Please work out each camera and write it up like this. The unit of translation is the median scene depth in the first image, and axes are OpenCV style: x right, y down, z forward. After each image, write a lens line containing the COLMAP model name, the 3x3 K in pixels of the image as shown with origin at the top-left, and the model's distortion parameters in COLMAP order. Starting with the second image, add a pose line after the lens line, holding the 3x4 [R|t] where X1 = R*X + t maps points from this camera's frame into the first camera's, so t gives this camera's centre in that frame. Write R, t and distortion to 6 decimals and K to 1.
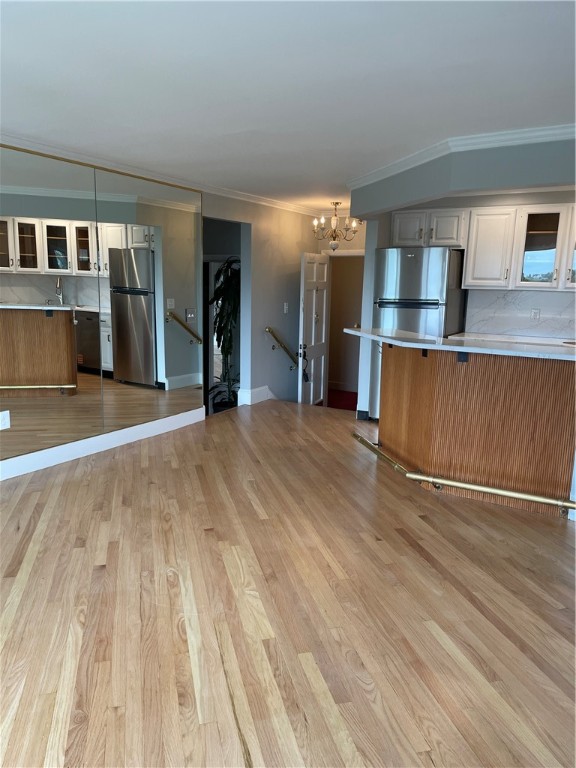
lens RADIAL K [[589.9, 0, 286.6], [0, 589.9, 391.1], [0, 0, 1]] dist [0.071969, -0.086206]
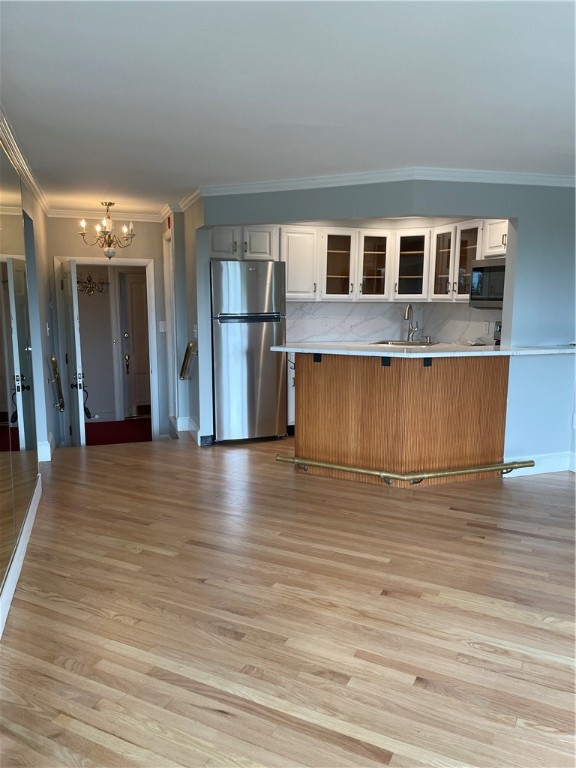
lens RADIAL K [[589.9, 0, 290.2], [0, 589.9, 387.3], [0, 0, 1]] dist [0.071969, -0.086206]
pose [[0.647749, -0.136691, 0.749491, -0.722165], [0.148935, 0.987511, 0.051383, -0.107276], [-0.747155, 0.078343, 0.660017, 0.454571]]
